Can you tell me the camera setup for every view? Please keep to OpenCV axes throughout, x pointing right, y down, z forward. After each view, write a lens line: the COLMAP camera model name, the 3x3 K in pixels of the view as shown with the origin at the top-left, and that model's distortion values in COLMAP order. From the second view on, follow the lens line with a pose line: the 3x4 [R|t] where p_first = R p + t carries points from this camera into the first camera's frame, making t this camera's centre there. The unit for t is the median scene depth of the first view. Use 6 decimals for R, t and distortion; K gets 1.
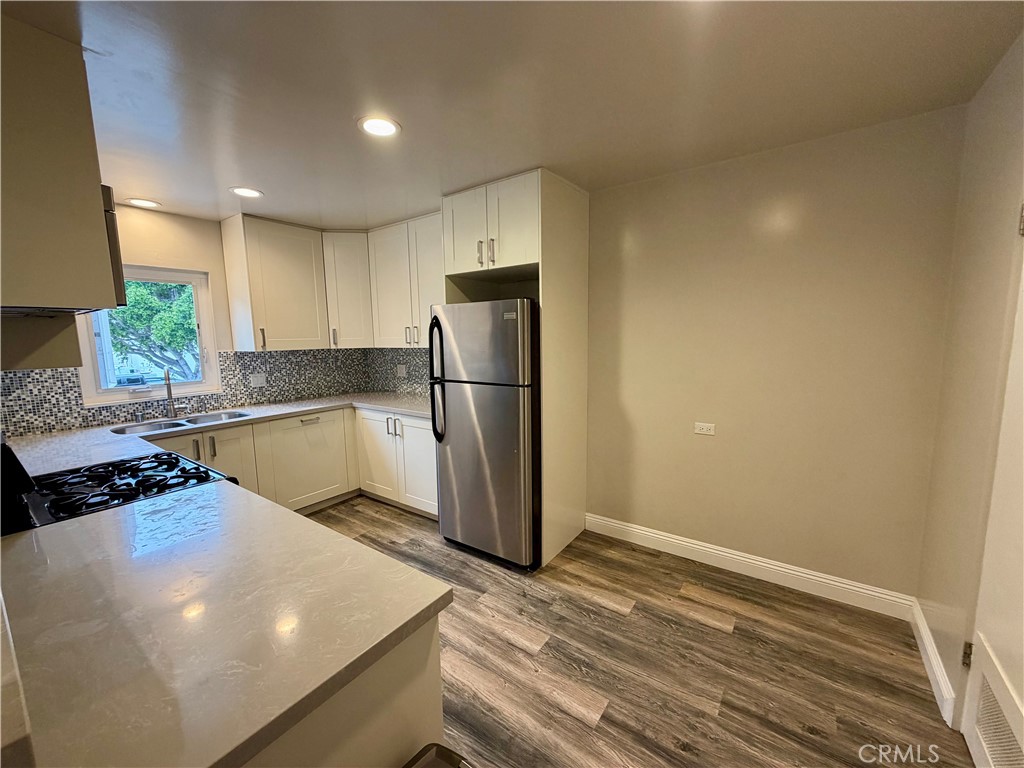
lens RADIAL K [[406.0, 0, 512.0], [0, 406.0, 385.8], [0, 0, 1]] dist [0.000735, -0.000059]
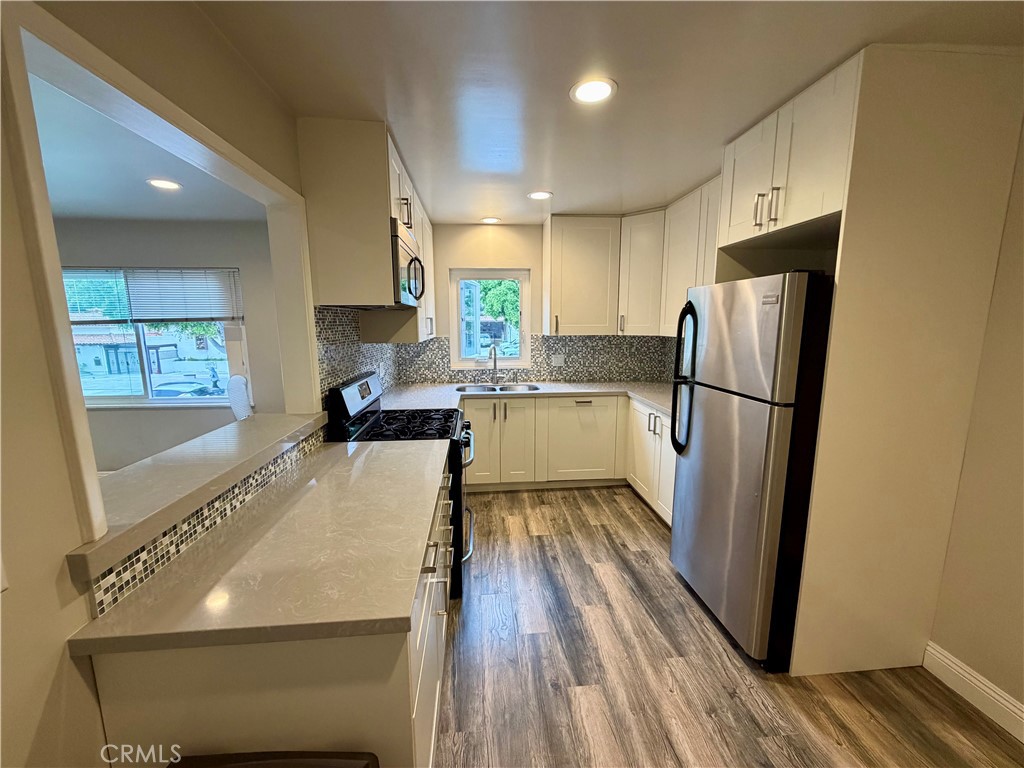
lens RADIAL K [[406.0, 0, 510.7], [0, 406.0, 385.9], [0, 0, 1]] dist [0.000735, -0.000059]
pose [[0.647997, 0.131558, -0.750195, 0.204664], [-0.100488, 0.991126, 0.087010, -0.037400], [0.754984, 0.019003, 0.655467, 0.192952]]
